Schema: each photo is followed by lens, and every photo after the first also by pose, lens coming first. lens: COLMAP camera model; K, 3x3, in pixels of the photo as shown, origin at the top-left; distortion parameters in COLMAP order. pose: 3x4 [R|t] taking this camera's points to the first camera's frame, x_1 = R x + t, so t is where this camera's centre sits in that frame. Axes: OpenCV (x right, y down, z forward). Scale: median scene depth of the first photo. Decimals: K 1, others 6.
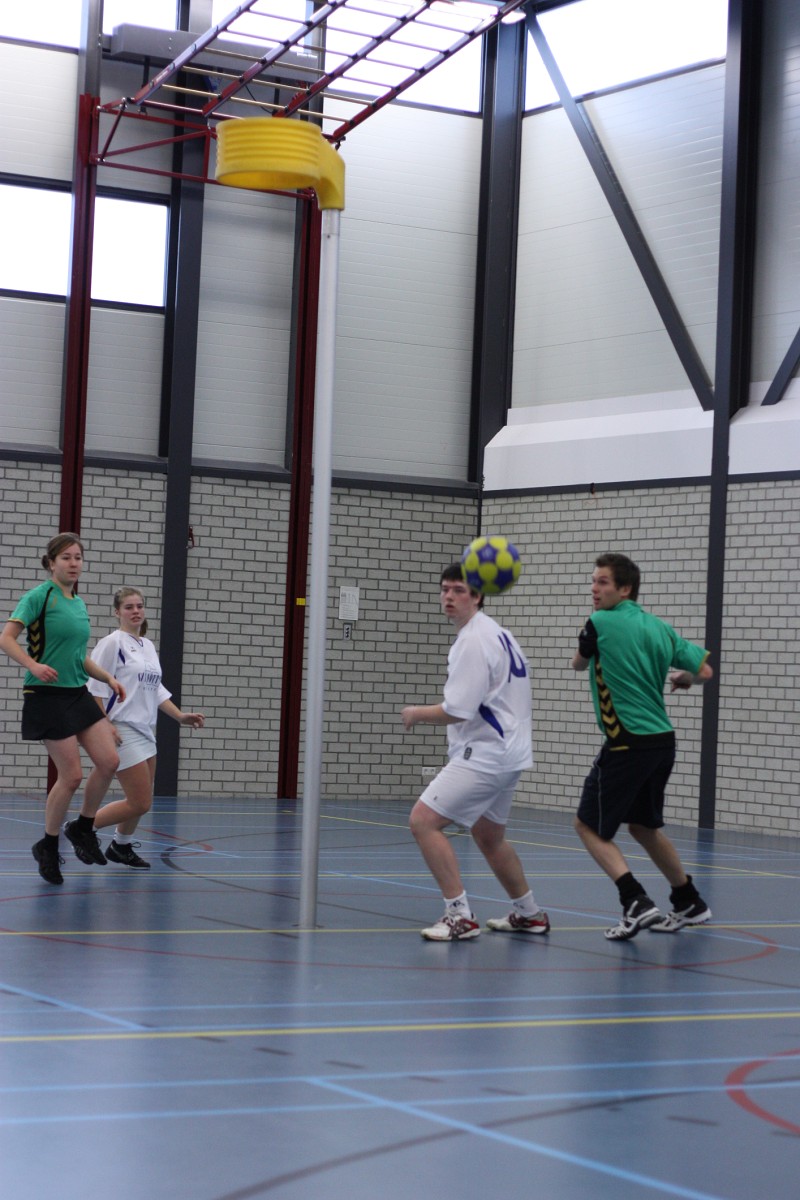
lens RADIAL K [[2817.2, 0, 398.8], [0, 2817.2, 599.8], [0, 0, 1]] dist [-0.085218, -0.228286]
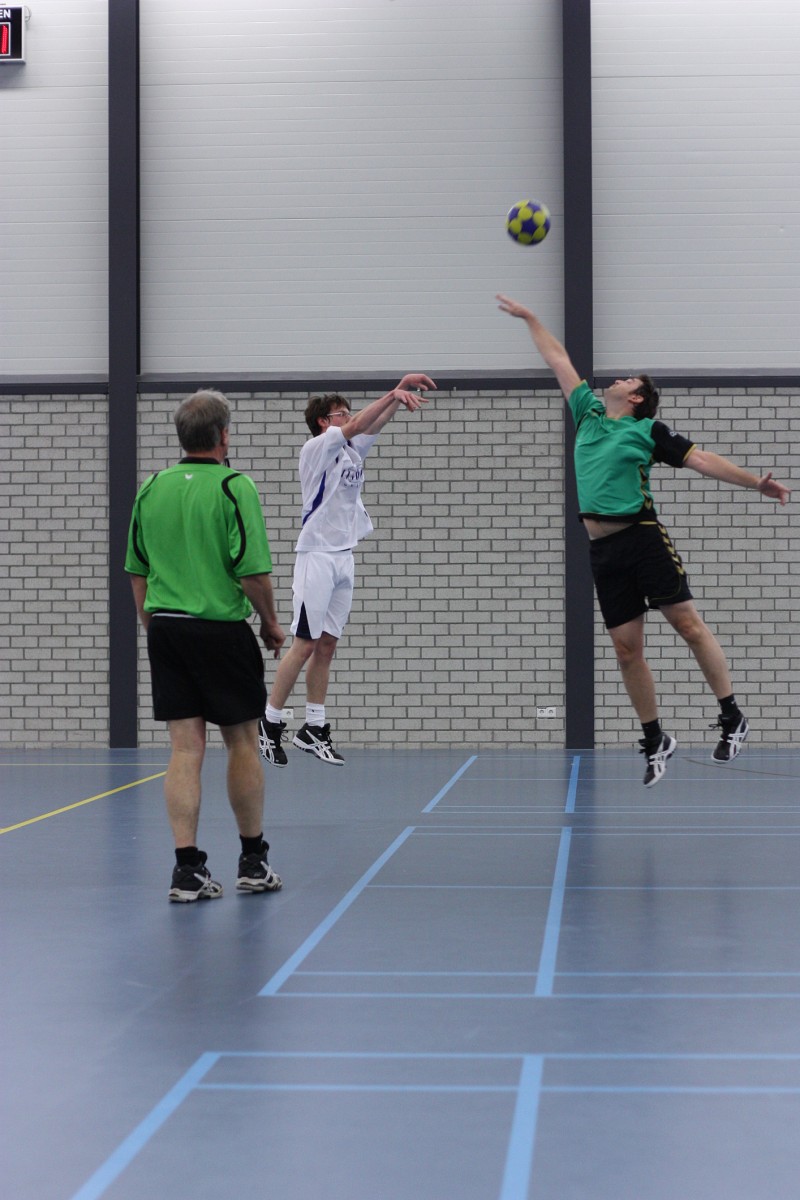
lens RADIAL K [[2823.3, 0, 377.6], [0, 2823.3, 598.1], [0, 0, 1]] dist [-0.093162, -0.130748]
pose [[0.822138, -0.049391, -0.567142, 0.535775], [0.055858, 0.998421, -0.005977, 0.033674], [0.566541, -0.026765, 0.823598, 0.318299]]
